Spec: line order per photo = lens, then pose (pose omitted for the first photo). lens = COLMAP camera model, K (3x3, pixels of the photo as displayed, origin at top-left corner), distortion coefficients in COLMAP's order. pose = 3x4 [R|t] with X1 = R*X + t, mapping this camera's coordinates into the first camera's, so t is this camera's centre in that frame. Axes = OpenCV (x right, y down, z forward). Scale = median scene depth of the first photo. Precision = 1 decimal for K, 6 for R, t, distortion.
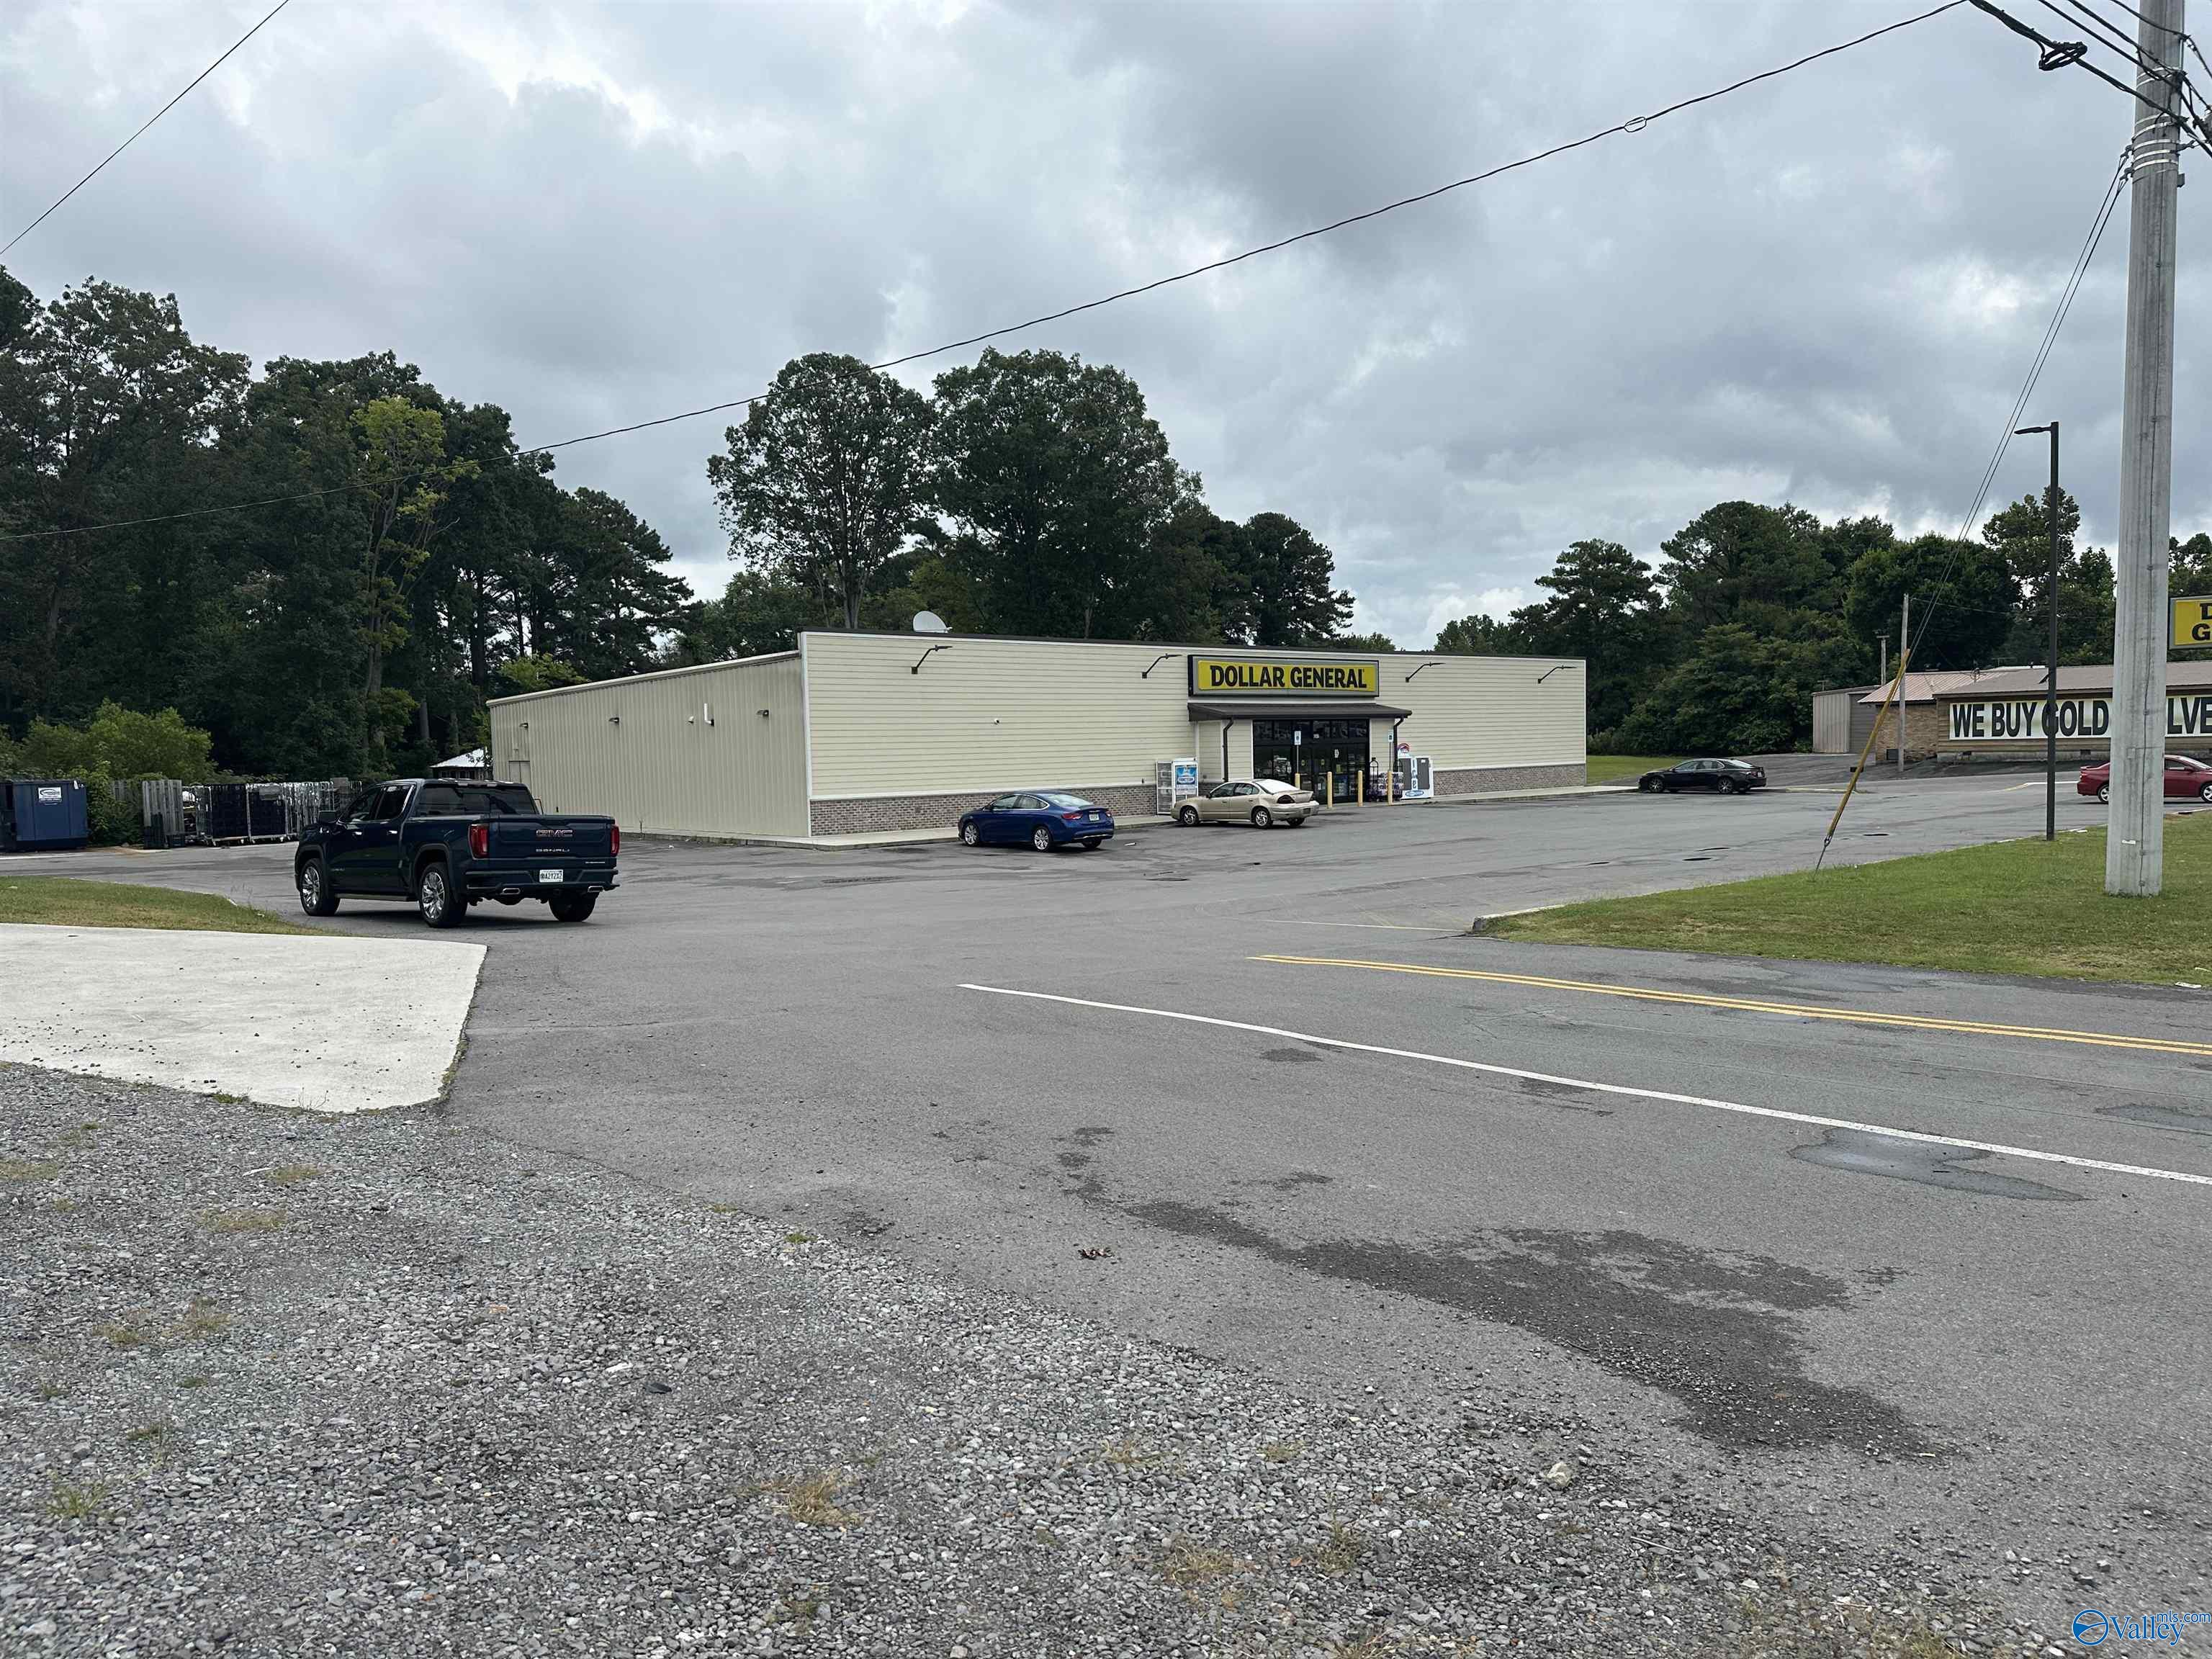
lens RADIAL K [[1565.5, 0, 1106.0], [0, 1565.5, 829.5], [0, 0, 1]] dist [0.001582, -0.000460]
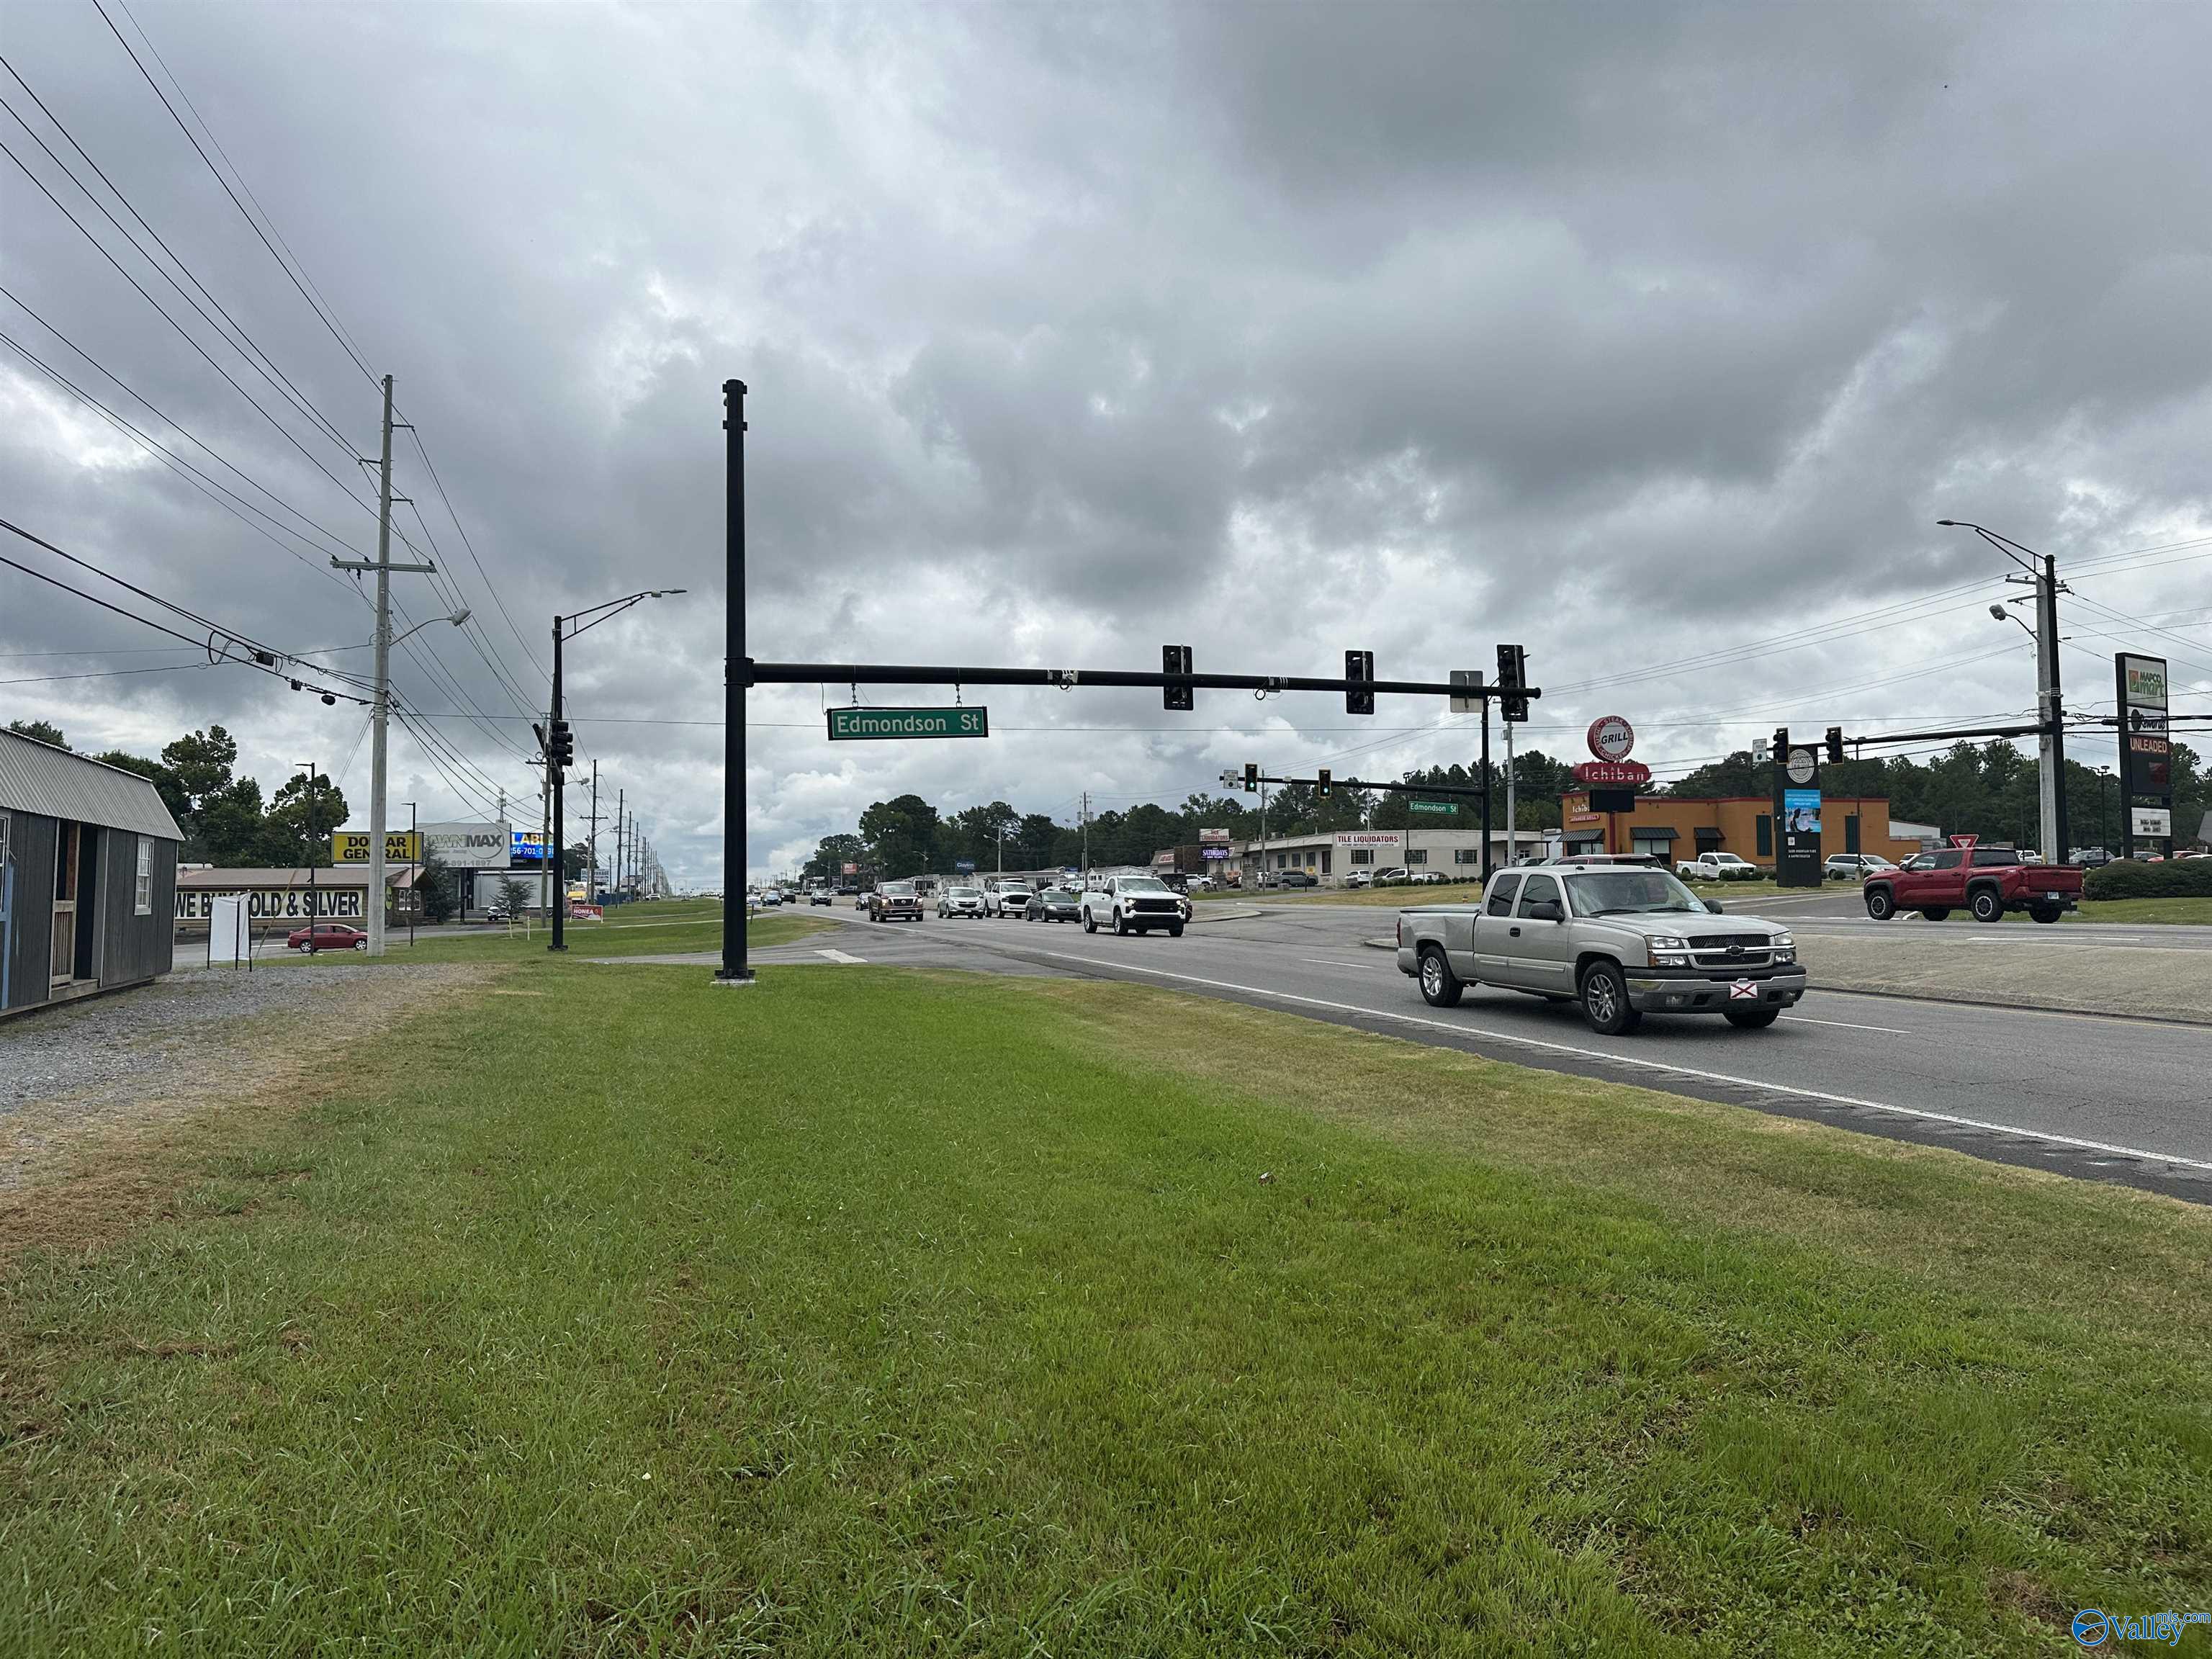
lens RADIAL K [[1565.5, 0, 1106.0], [0, 1565.5, 829.5], [0, 0, 1]] dist [0.001582, -0.000460]
pose [[0.463803, 0.060120, 0.883896, -0.186846], [0.049228, 0.994405, -0.093467, 0.020945], [-0.884570, 0.086863, 0.458248, -0.224498]]
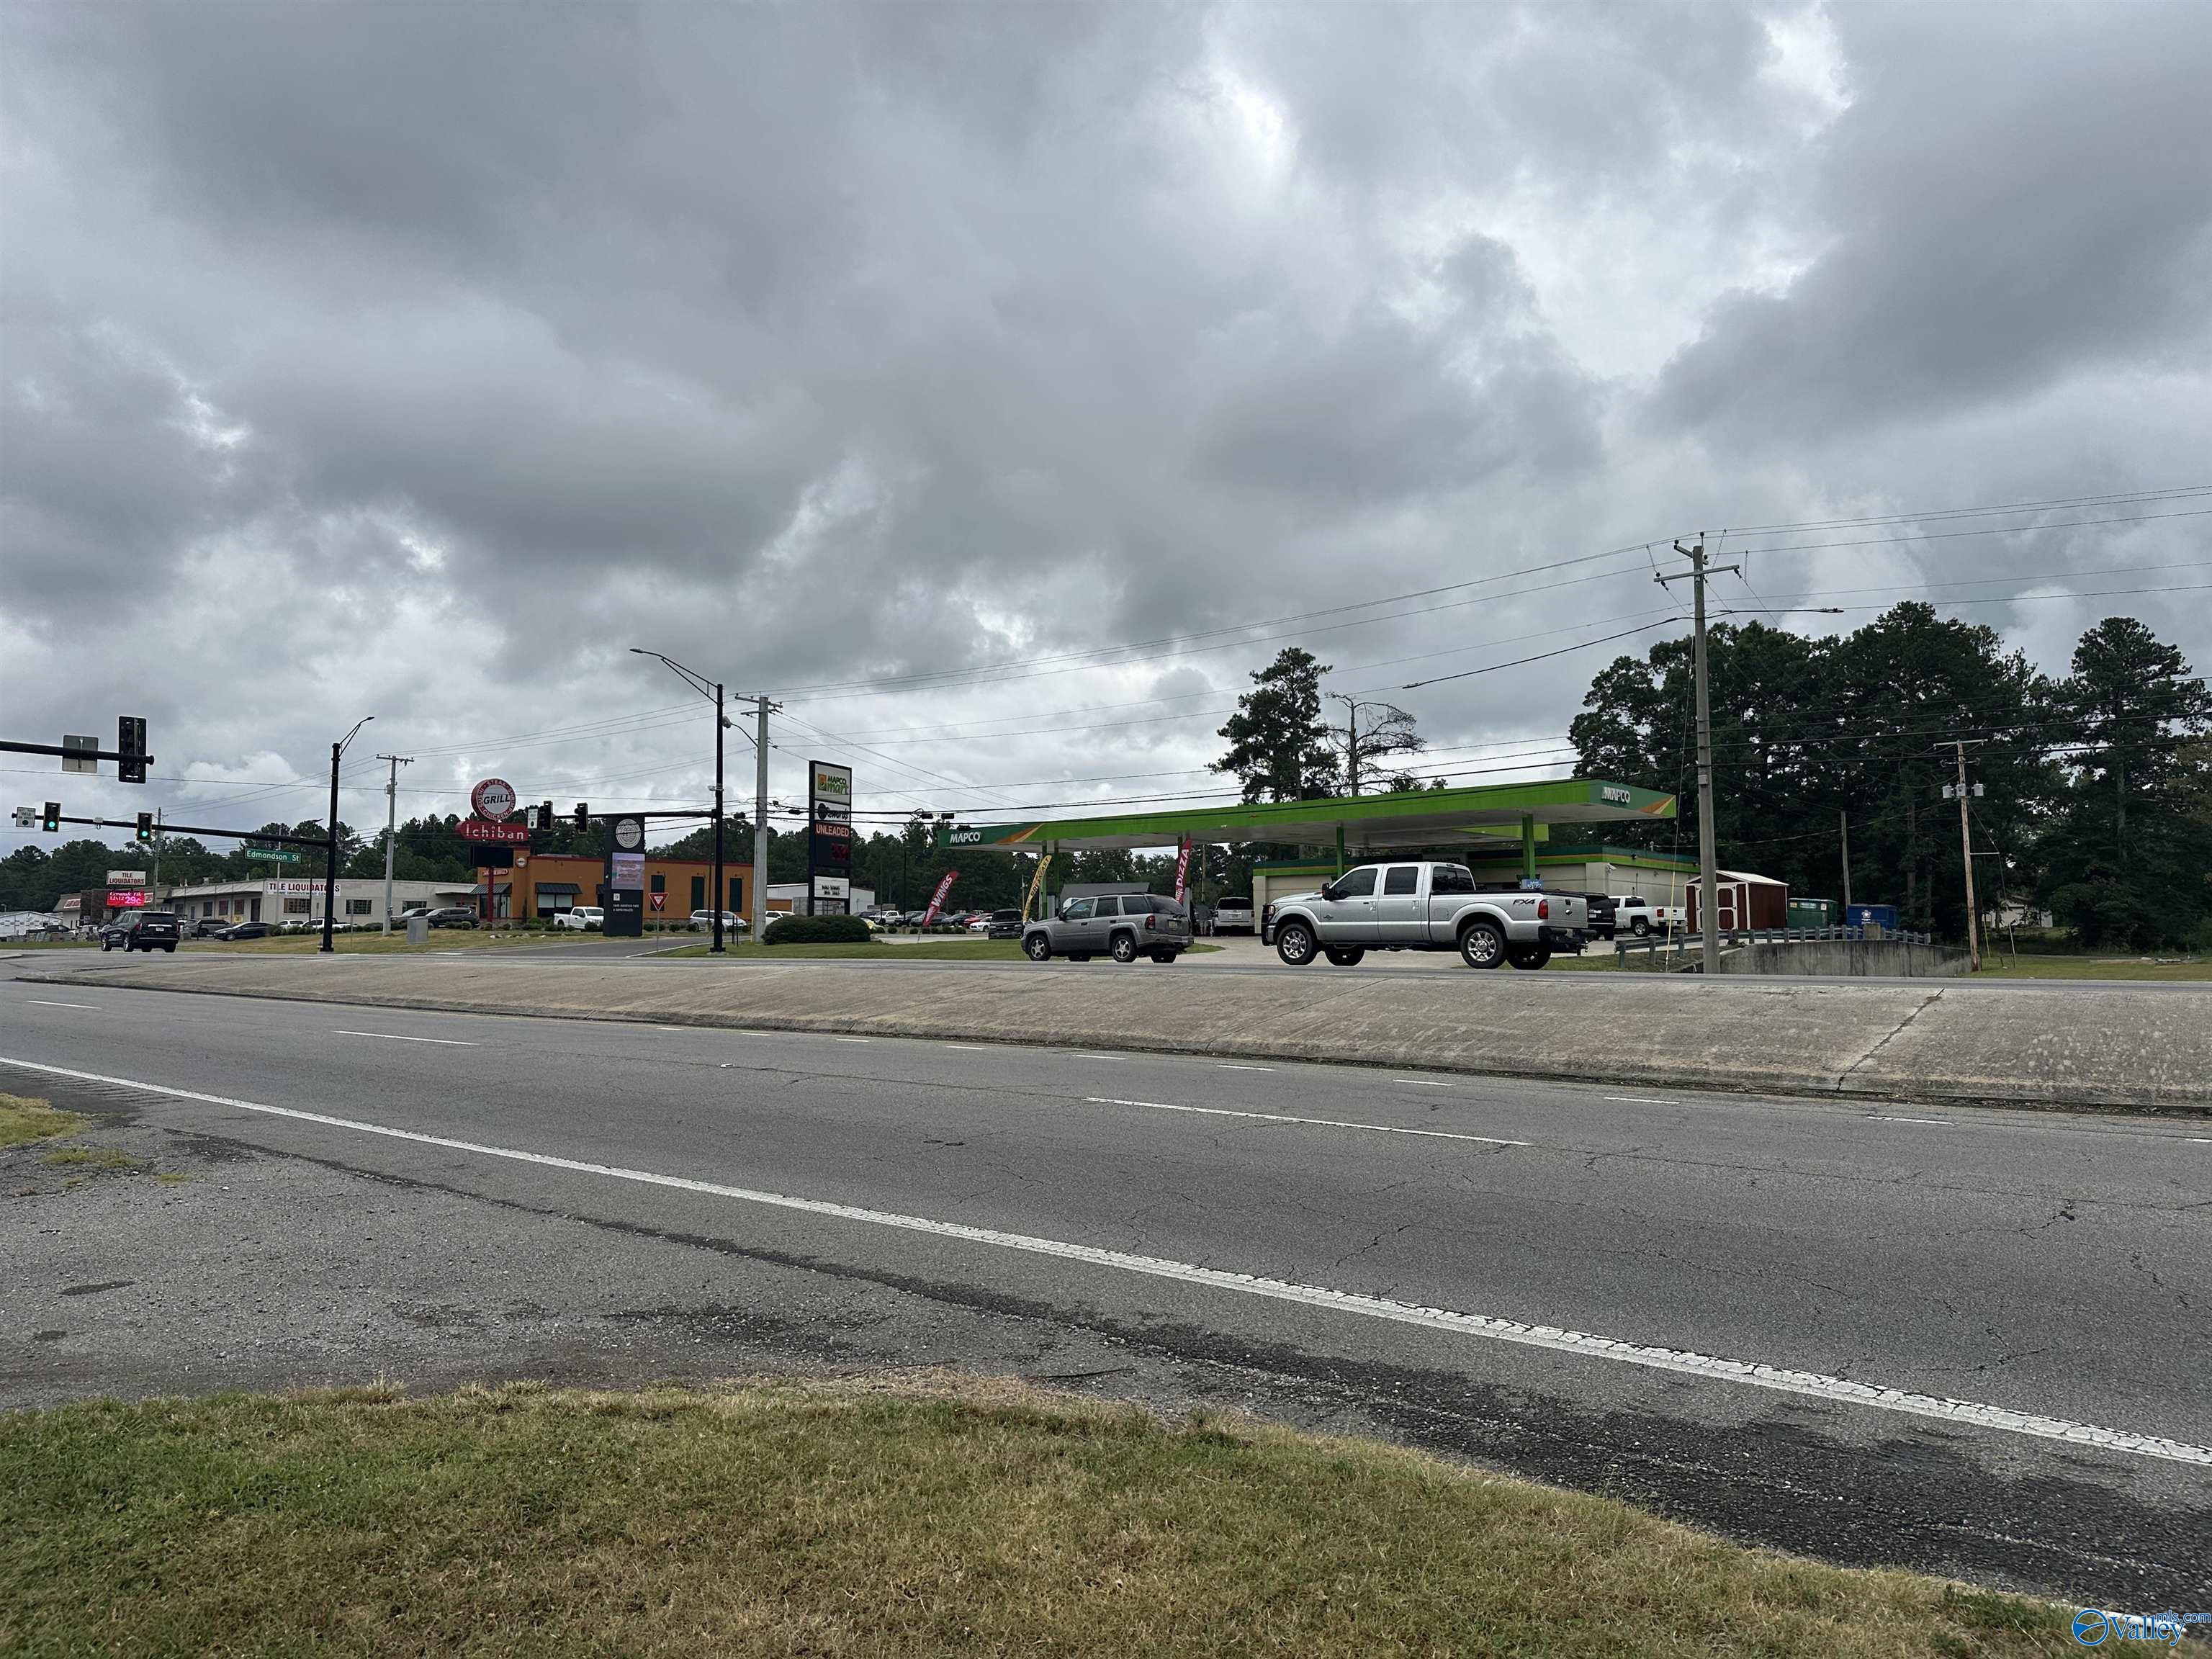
lens RADIAL K [[1506.1, 0, 1106.5], [0, 1506.1, 782.5], [0, 0, 1]] dist [0.001906, -0.000197]
pose [[-0.140736, 0.132801, 0.981100, -0.284615], [0.065481, 0.990042, -0.124618, 0.039162], [-0.987879, 0.046705, -0.148030, -0.378299]]
